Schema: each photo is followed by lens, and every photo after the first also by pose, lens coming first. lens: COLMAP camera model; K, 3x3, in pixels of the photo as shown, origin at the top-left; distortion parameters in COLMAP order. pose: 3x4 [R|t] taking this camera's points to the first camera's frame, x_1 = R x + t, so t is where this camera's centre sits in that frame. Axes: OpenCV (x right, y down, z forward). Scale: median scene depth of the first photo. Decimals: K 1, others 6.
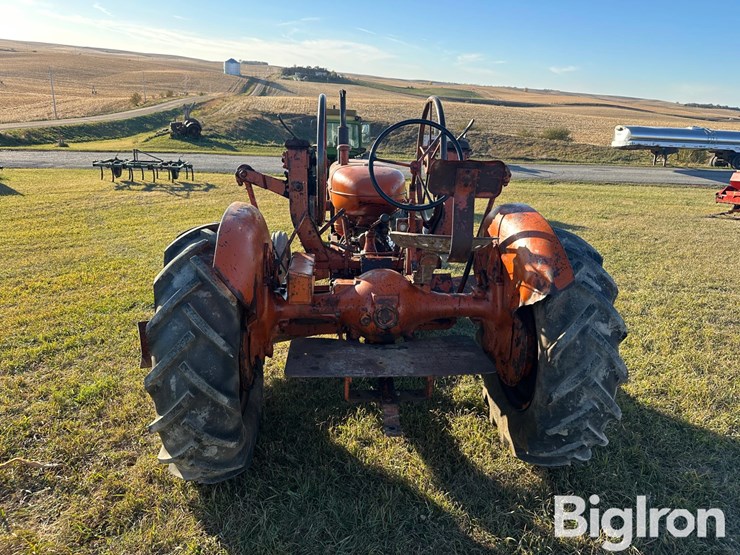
lens RADIAL K [[531.0, 0, 370.4], [0, 531.0, 266.5], [0, 0, 1]] dist [0.040080, -0.047413]
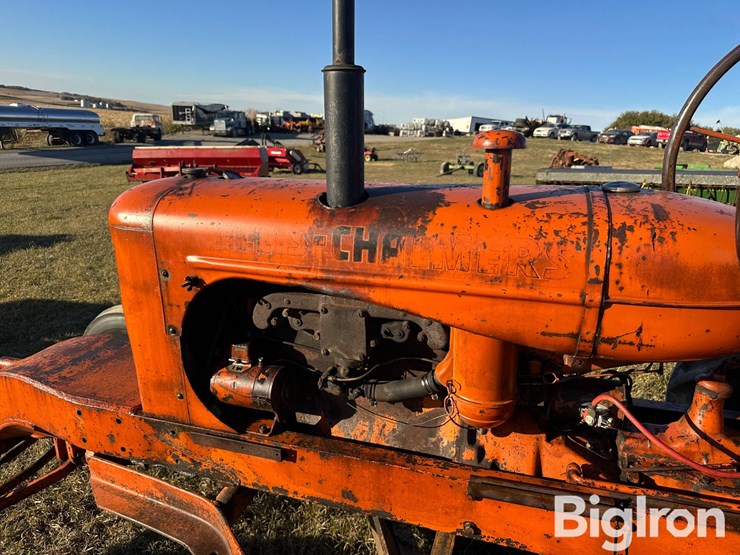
lens RADIAL K [[527.8, 0, 362.2], [0, 527.8, 282.2], [0, 0, 1]] dist [0.055076, -0.071218]
pose [[0.406356, -0.285208, 0.868062, -0.037404], [0.226859, 0.951780, 0.206518, -0.024660], [-0.885104, 0.113008, 0.451464, 0.102648]]
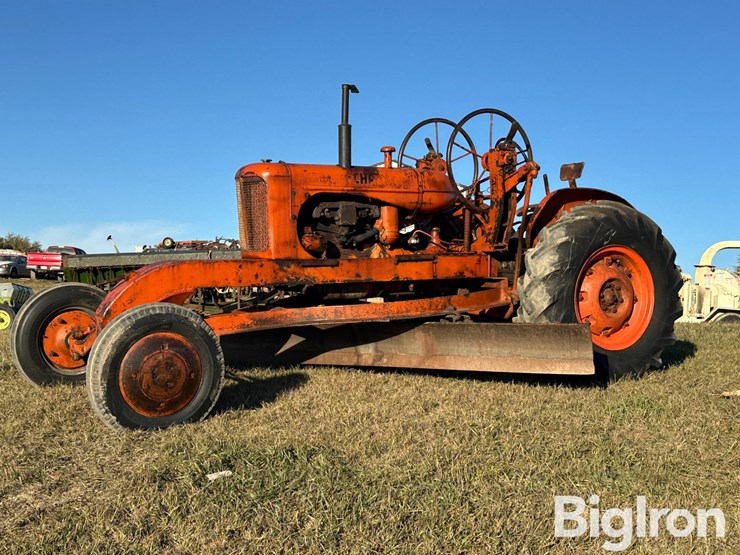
lens RADIAL K [[1027.9, 0, 370.0], [0, 1027.9, 277.5], [0, 0, 1]] dist [0.162917, -0.007403]
pose [[-0.422514, -0.041630, 0.905400, -0.184801], [0.216260, 0.965462, 0.145311, -0.030064], [-0.880178, 0.257198, -0.398919, 0.196763]]
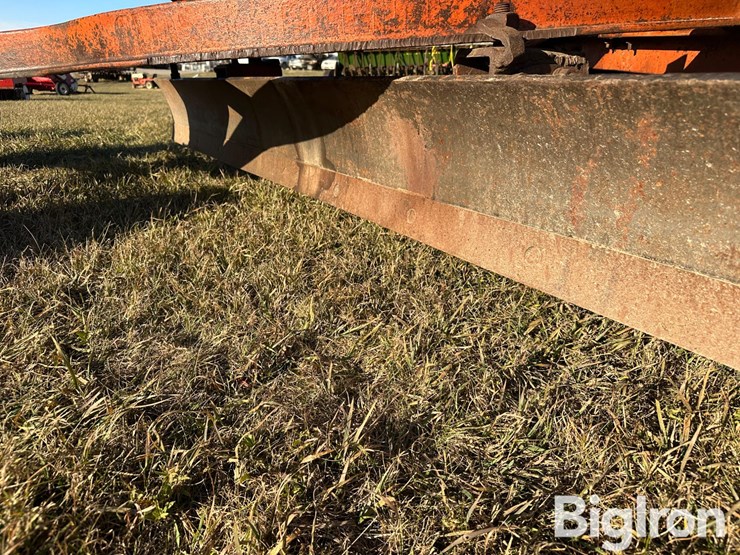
lens RADIAL K [[531.0, 0, 370.4], [0, 531.0, 266.5], [0, 0, 1]] dist [0.040080, -0.047413]
pose [[0.029375, -0.371424, 0.927999, -0.047276], [0.231536, 0.905677, 0.355161, 0.006172], [-0.972383, 0.204432, 0.112602, 0.114415]]
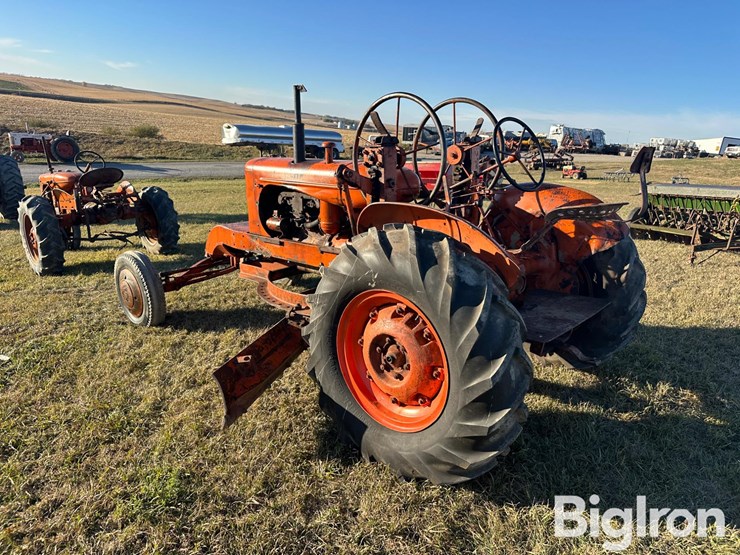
lens RADIAL K [[521.4, 0, 370.0], [0, 521.4, 277.5], [0, 0, 1]] dist [0.058888, -0.084793]
pose [[0.735194, -0.187231, 0.651486, -0.073746], [0.169388, 0.981351, 0.090878, -0.006166], [-0.656351, 0.043541, 0.753198, 0.024421]]
